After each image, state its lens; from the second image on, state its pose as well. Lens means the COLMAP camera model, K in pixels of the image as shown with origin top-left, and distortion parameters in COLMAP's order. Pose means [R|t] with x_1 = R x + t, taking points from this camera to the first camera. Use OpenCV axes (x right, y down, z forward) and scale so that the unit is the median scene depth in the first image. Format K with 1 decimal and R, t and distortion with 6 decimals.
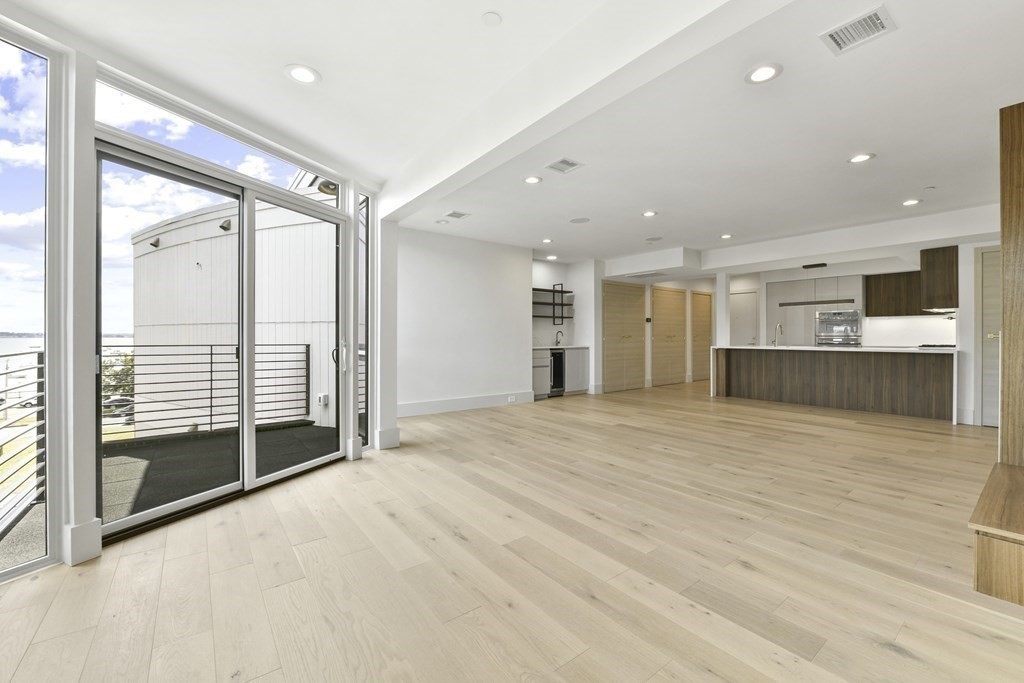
lens RADIAL K [[421.2, 0, 522.6], [0, 421.2, 334.0], [0, 0, 1]] dist [-0.005702, -0.003407]
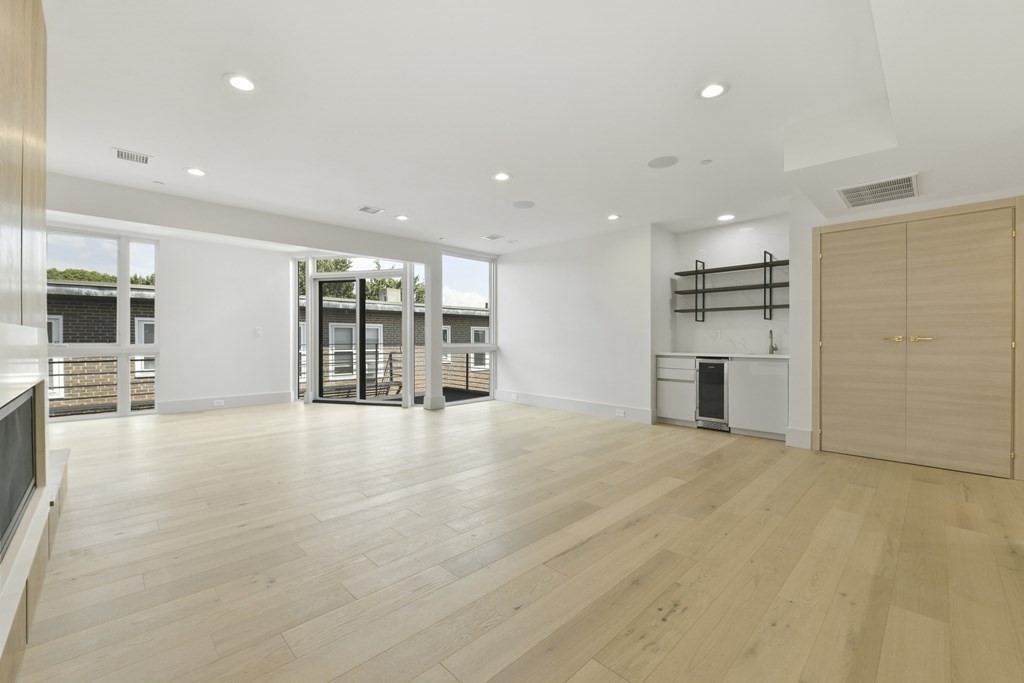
lens RADIAL K [[421.2, 0, 514.5], [0, 421.2, 344.0], [0, 0, 1]] dist [-0.005702, -0.003407]
pose [[0.110007, 0.010397, -0.993876, 0.703558], [0.004384, 0.999930, 0.010946, 0.005541], [0.993921, -0.005561, 0.109953, 0.624010]]
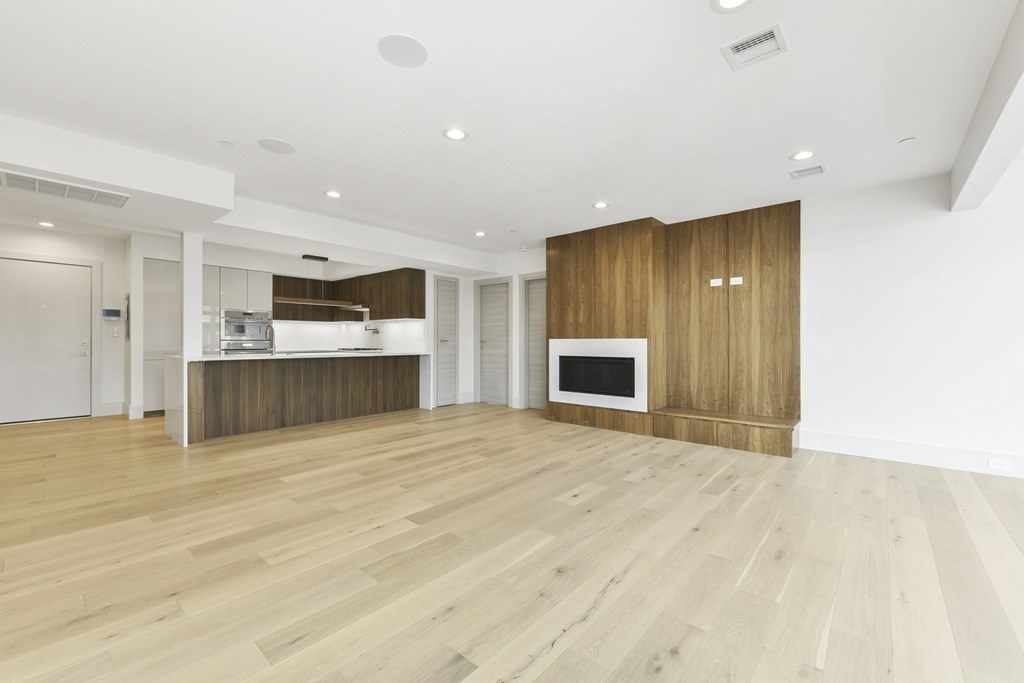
lens RADIAL K [[421.2, 0, 514.2], [0, 421.2, 337.9], [0, 0, 1]] dist [-0.005702, -0.003407]
pose [[-0.187930, 0.008222, 0.982148, -0.194766], [-0.006697, 0.999931, -0.009652, 0.004558], [-0.982160, -0.008392, -0.187862, 0.685675]]
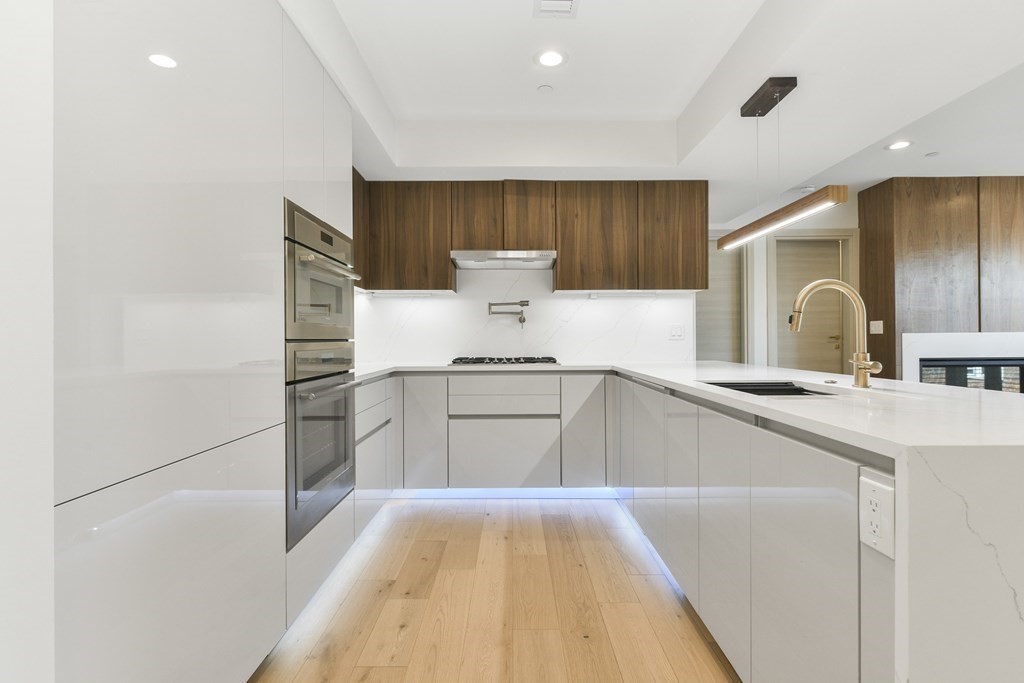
lens RADIAL K [[502.7, 0, 517.3], [0, 502.7, 338.6], [0, 0, 1]] dist [0.006457, -0.003484]
pose [[-0.789824, 0.005951, 0.613304, 0.552310], [0.003588, 0.999981, -0.005081, 0.006648], [-0.613323, -0.001813, -0.789830, 1.243458]]
